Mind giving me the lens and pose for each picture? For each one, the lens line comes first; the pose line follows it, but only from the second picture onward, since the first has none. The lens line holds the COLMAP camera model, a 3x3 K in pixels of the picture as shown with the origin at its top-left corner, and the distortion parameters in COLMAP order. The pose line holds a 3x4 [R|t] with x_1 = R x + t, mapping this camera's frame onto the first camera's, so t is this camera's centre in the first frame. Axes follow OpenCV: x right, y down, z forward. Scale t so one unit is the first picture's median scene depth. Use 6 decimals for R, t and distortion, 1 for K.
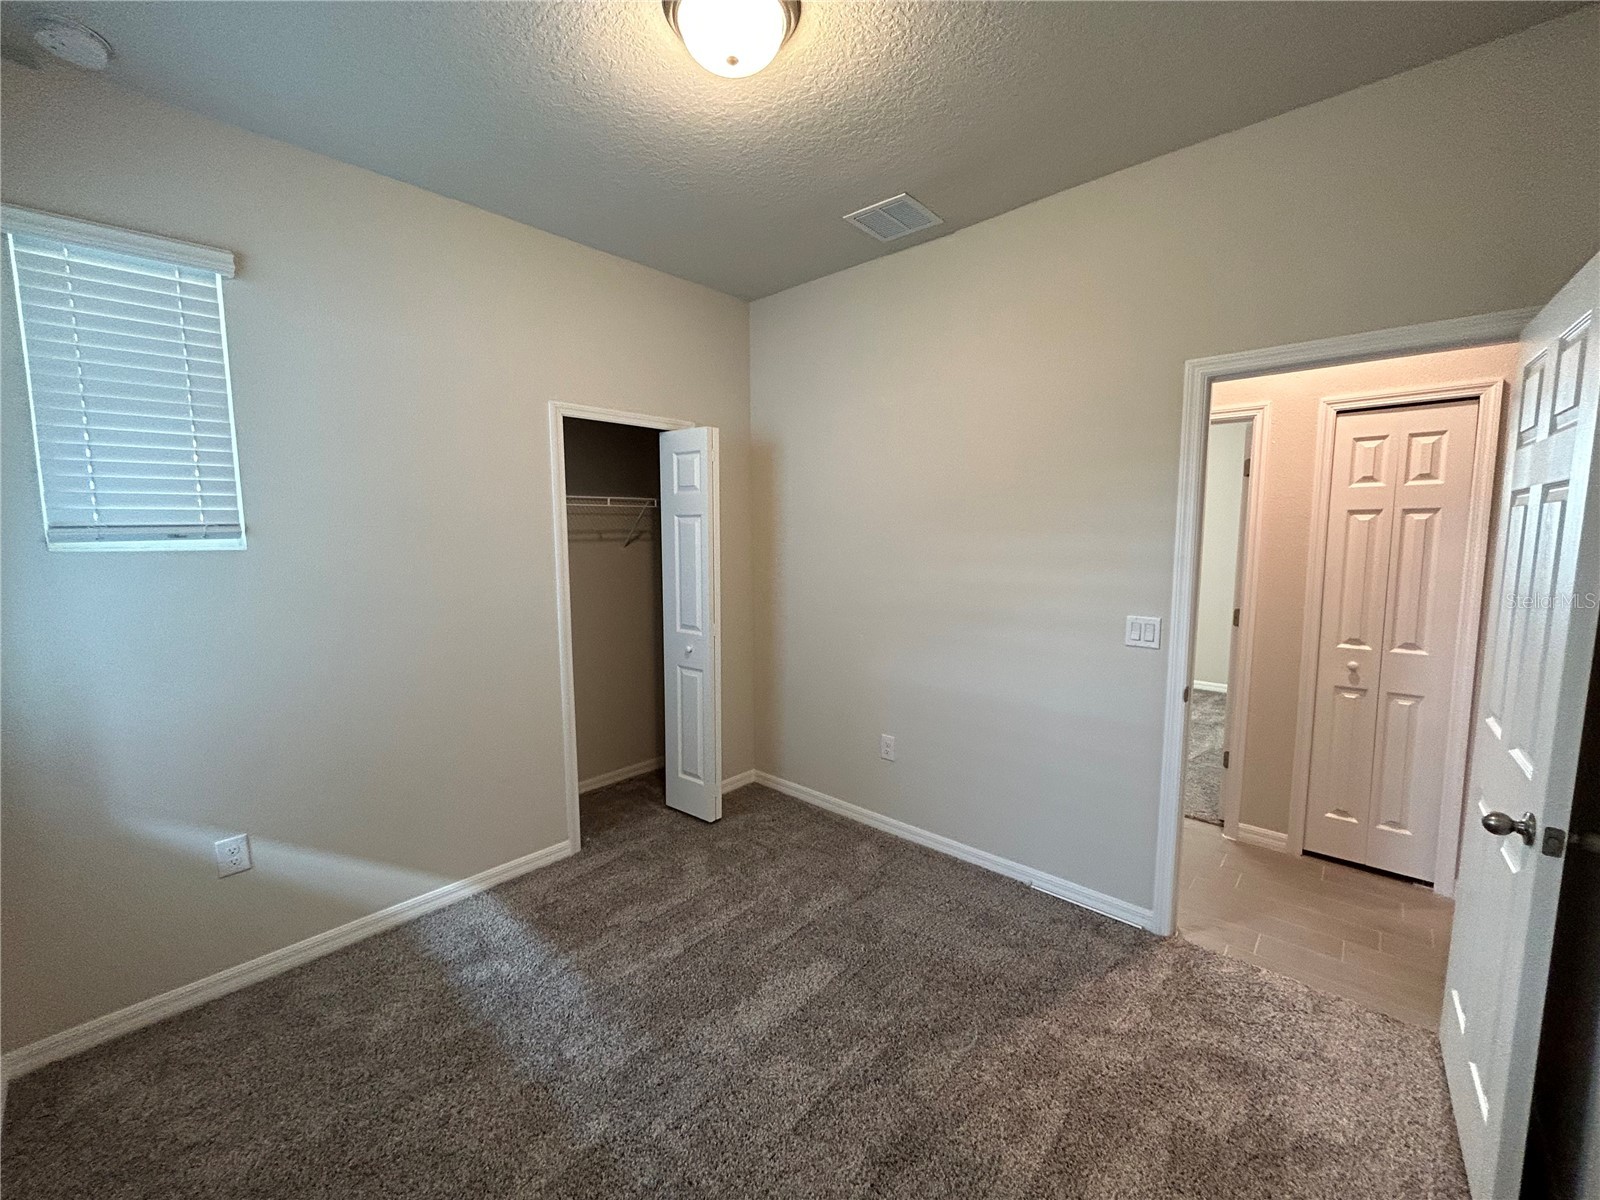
lens RADIAL K [[644.1, 0, 799.1], [0, 644.1, 597.6], [0, 0, 1]] dist [0.000618, 0.000505]
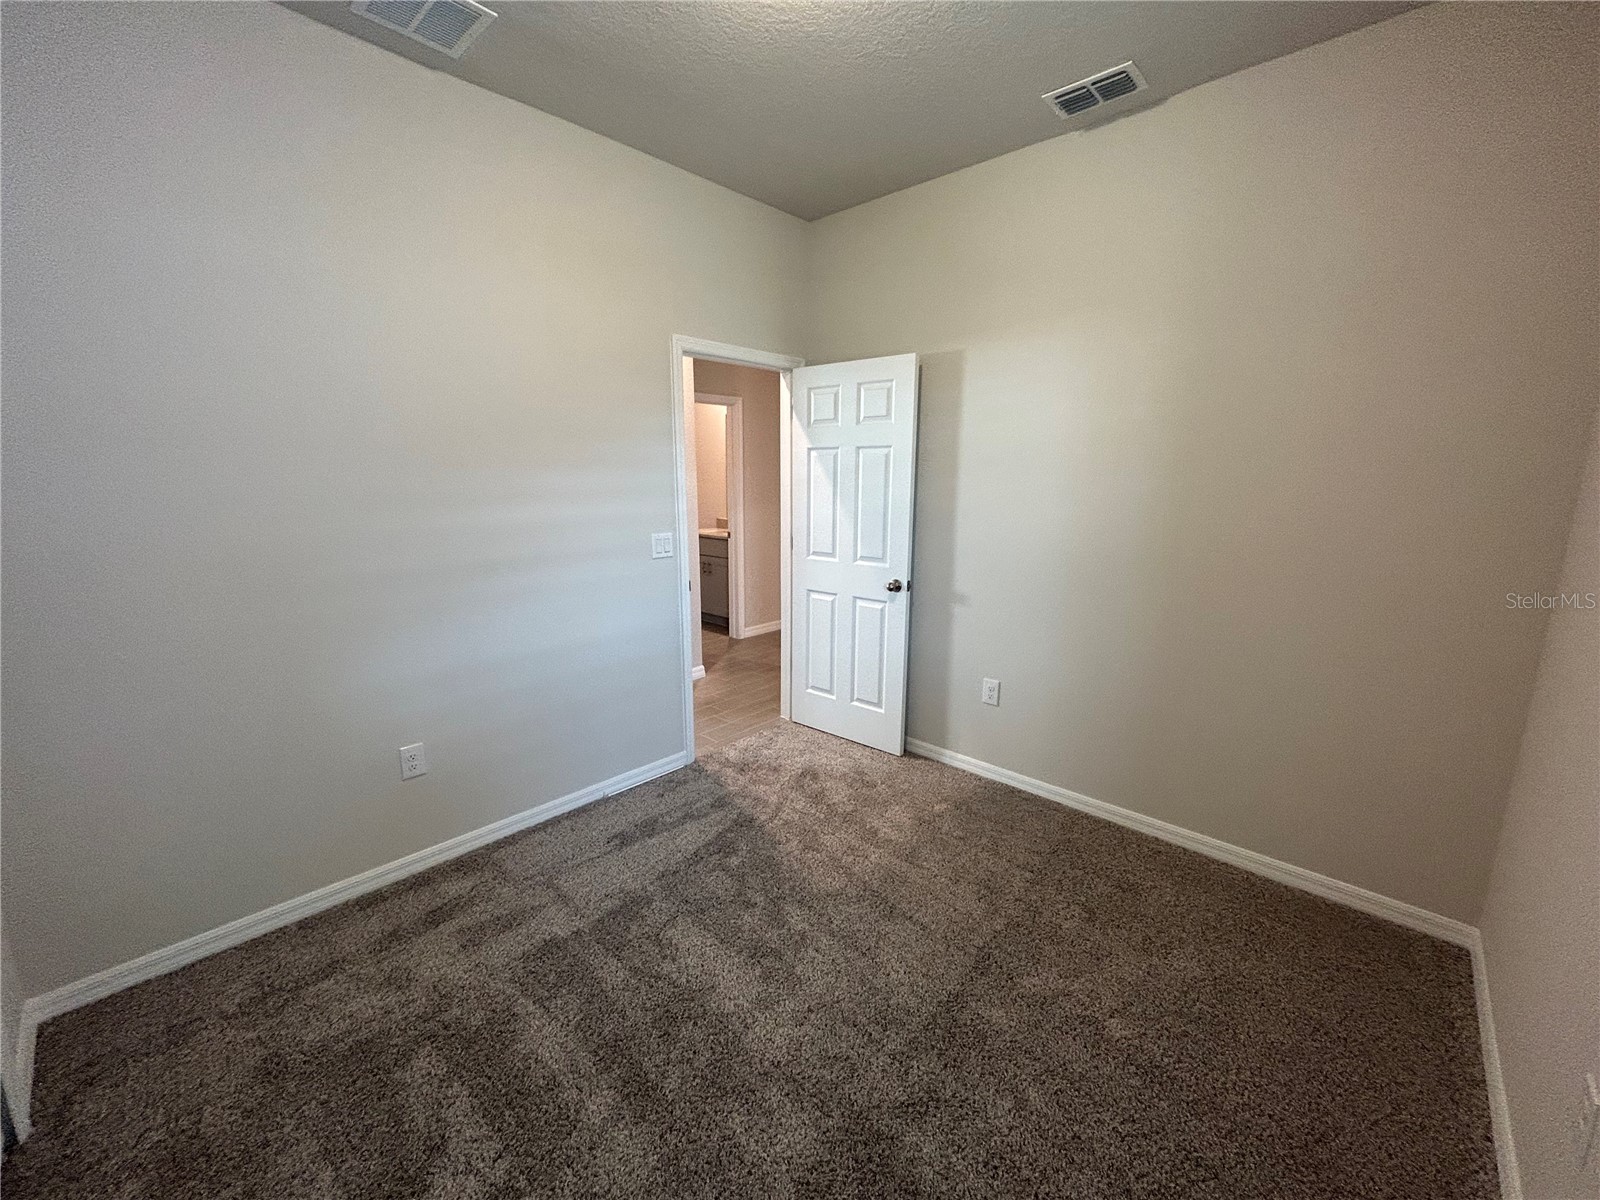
lens RADIAL K [[644.1, 0, 799.1], [0, 644.1, 597.6], [0, 0, 1]] dist [0.000618, 0.000505]
pose [[0.015358, -0.192051, 0.981265, -0.723226], [0.101550, 0.976606, 0.189550, -0.059538], [-0.994712, 0.096736, 0.034502, 0.690314]]
